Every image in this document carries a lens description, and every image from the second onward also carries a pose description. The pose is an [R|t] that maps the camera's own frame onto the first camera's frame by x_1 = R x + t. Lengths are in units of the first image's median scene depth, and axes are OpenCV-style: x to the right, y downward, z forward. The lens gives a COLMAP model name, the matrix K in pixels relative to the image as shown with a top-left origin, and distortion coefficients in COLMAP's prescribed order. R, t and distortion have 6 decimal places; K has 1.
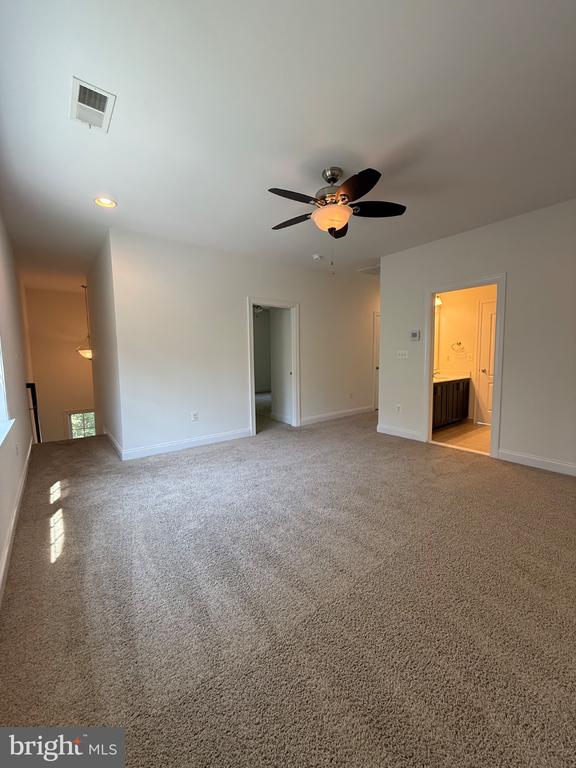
lens RADIAL K [[305.7, 0, 283.7], [0, 305.7, 385.2], [0, 0, 1]] dist [0.001562, 0.000237]
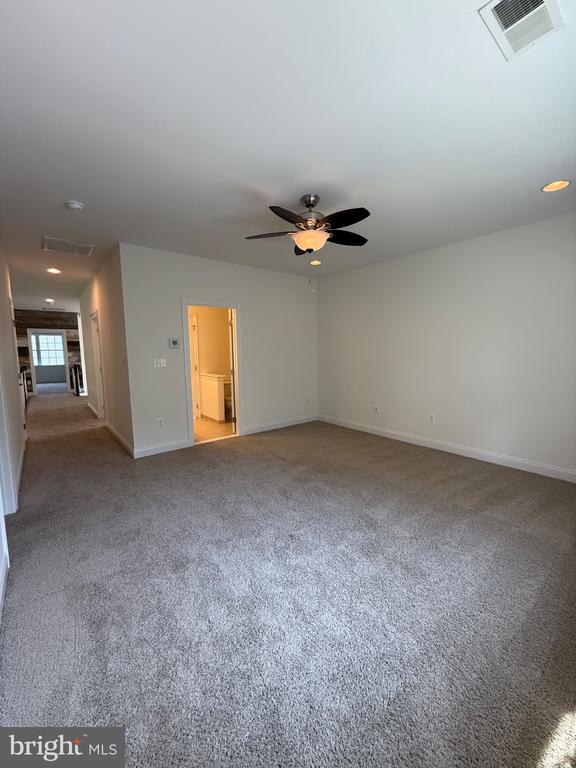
lens RADIAL K [[305.7, 0, 286.3], [0, 305.7, 383.2], [0, 0, 1]] dist [0.001562, 0.000237]
pose [[-0.032377, -0.089357, 0.995473, -0.596955], [0.110650, 0.989553, 0.092424, -0.091660], [-0.993332, 0.113142, -0.022152, 0.712915]]
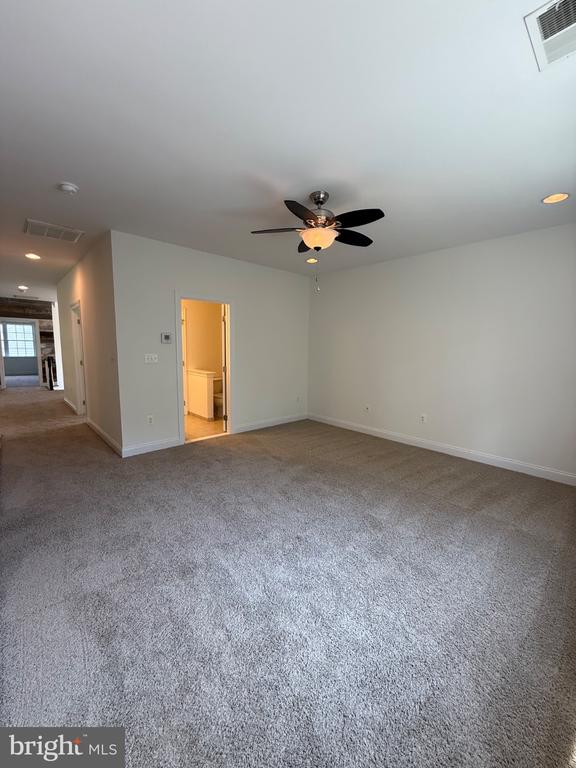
lens RADIAL K [[305.7, 0, 286.5], [0, 305.7, 383.1], [0, 0, 1]] dist [0.001562, 0.000237]
pose [[-0.100422, -0.100020, 0.989905, -0.582318], [0.084549, 0.990477, 0.108655, -0.101058], [-0.991346, 0.094607, -0.091010, 0.767732]]
